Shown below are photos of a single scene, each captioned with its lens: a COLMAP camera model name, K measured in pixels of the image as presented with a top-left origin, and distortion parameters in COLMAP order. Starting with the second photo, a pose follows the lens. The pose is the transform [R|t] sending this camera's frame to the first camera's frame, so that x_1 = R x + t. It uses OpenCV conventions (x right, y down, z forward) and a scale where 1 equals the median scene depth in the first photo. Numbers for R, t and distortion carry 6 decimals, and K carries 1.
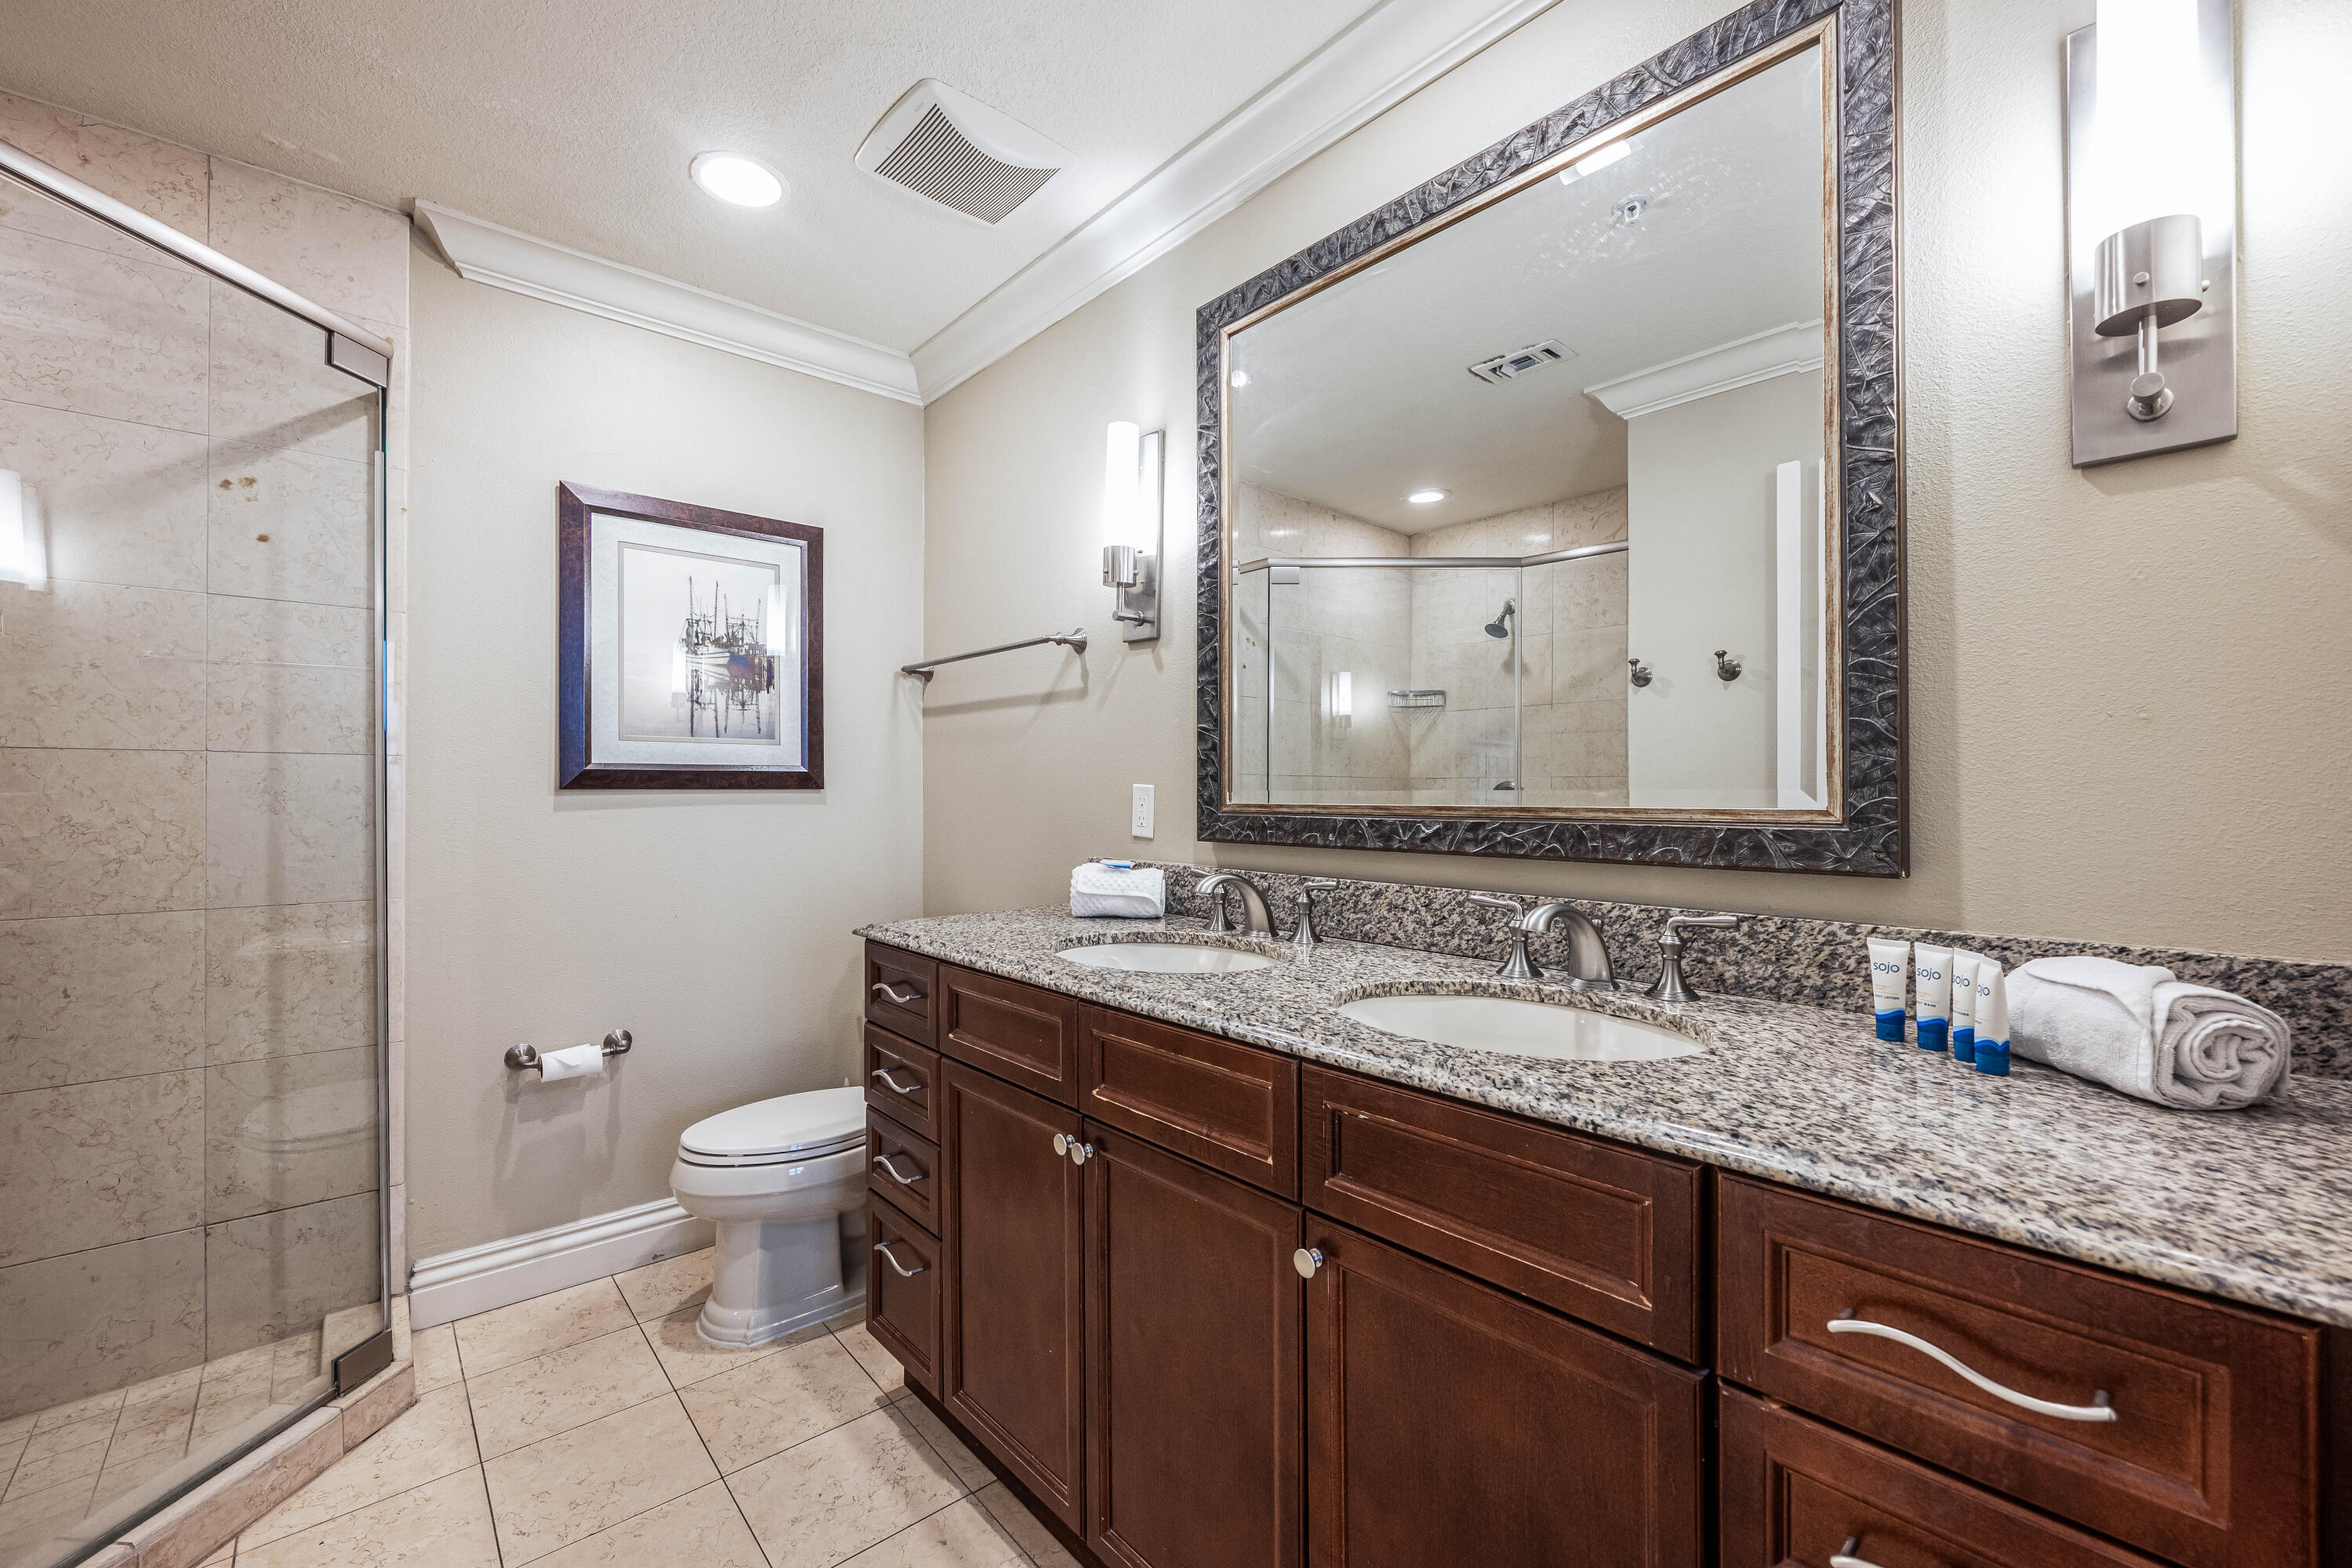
lens RADIAL K [[947.4, 0, 1164.4], [0, 947.4, 792.4], [0, 0, 1]] dist [-0.006440, 0.001041]
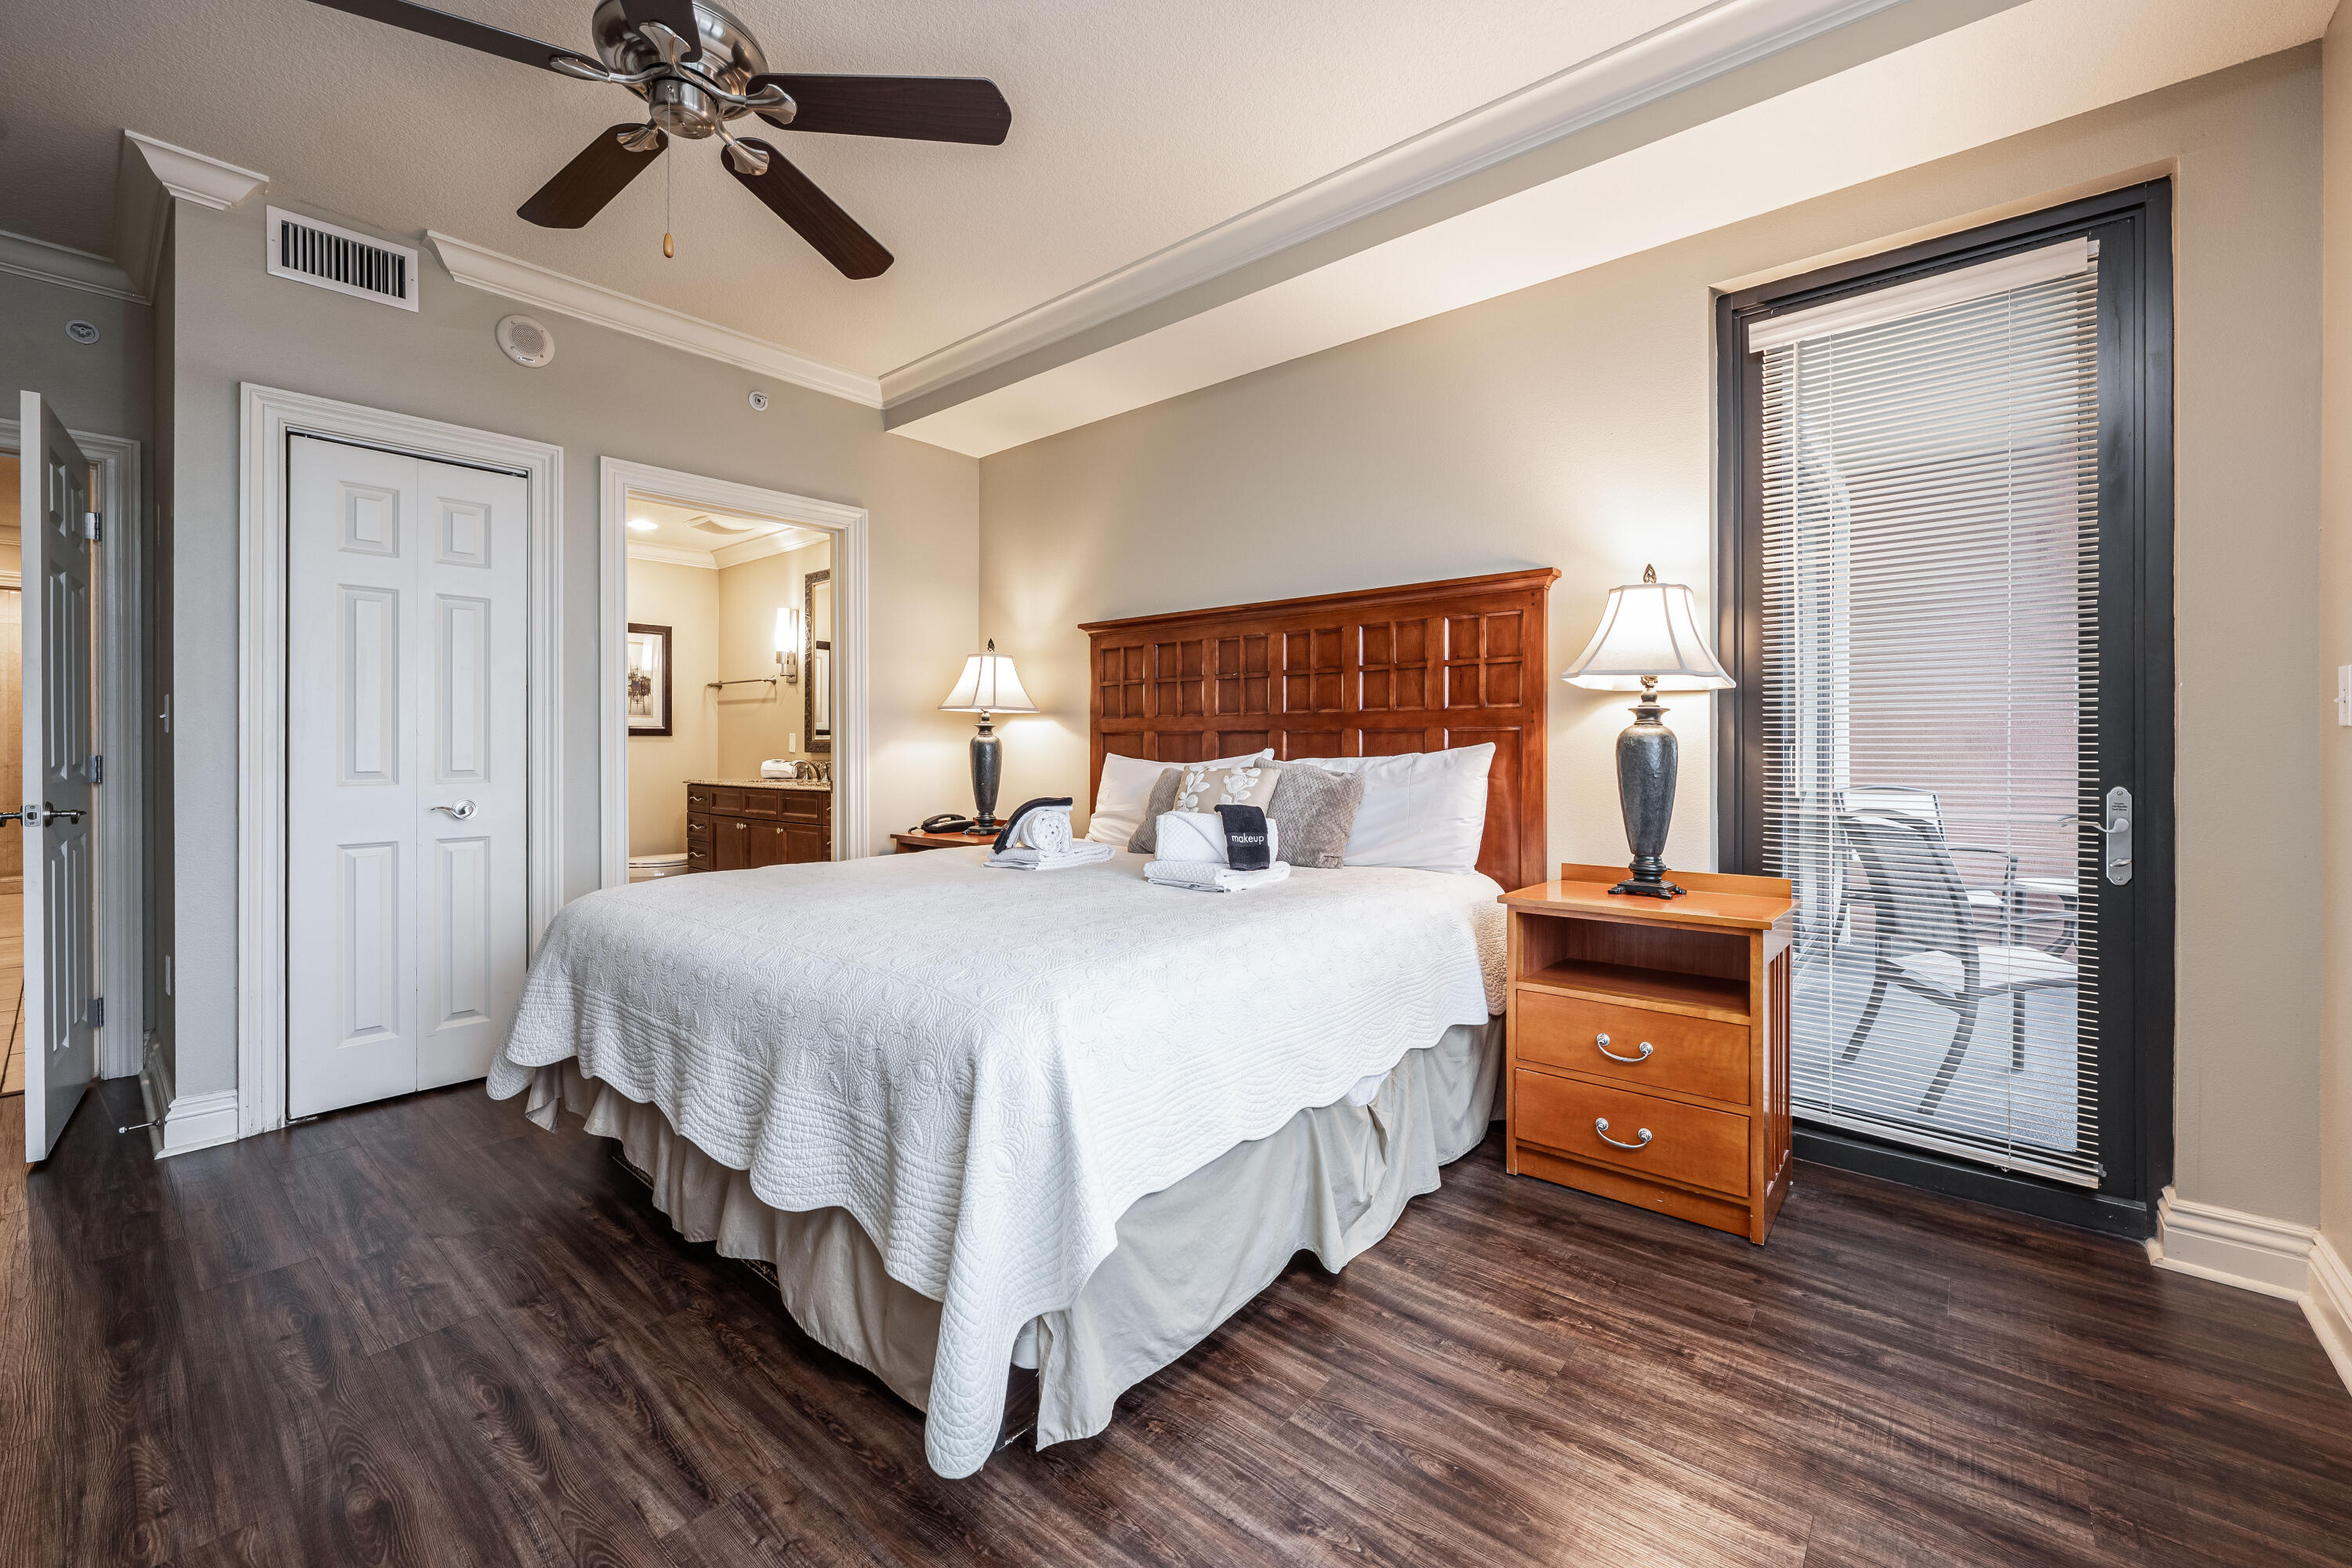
lens RADIAL K [[947.4, 0, 1183.4], [0, 947.4, 767.8], [0, 0, 1]] dist [-0.006440, 0.001041]
pose [[0.988713, -0.001630, 0.149816, 0.950637], [-0.000653, 0.999885, 0.015184, 0.067210], [-0.149823, -0.015110, 0.988597, -2.648532]]
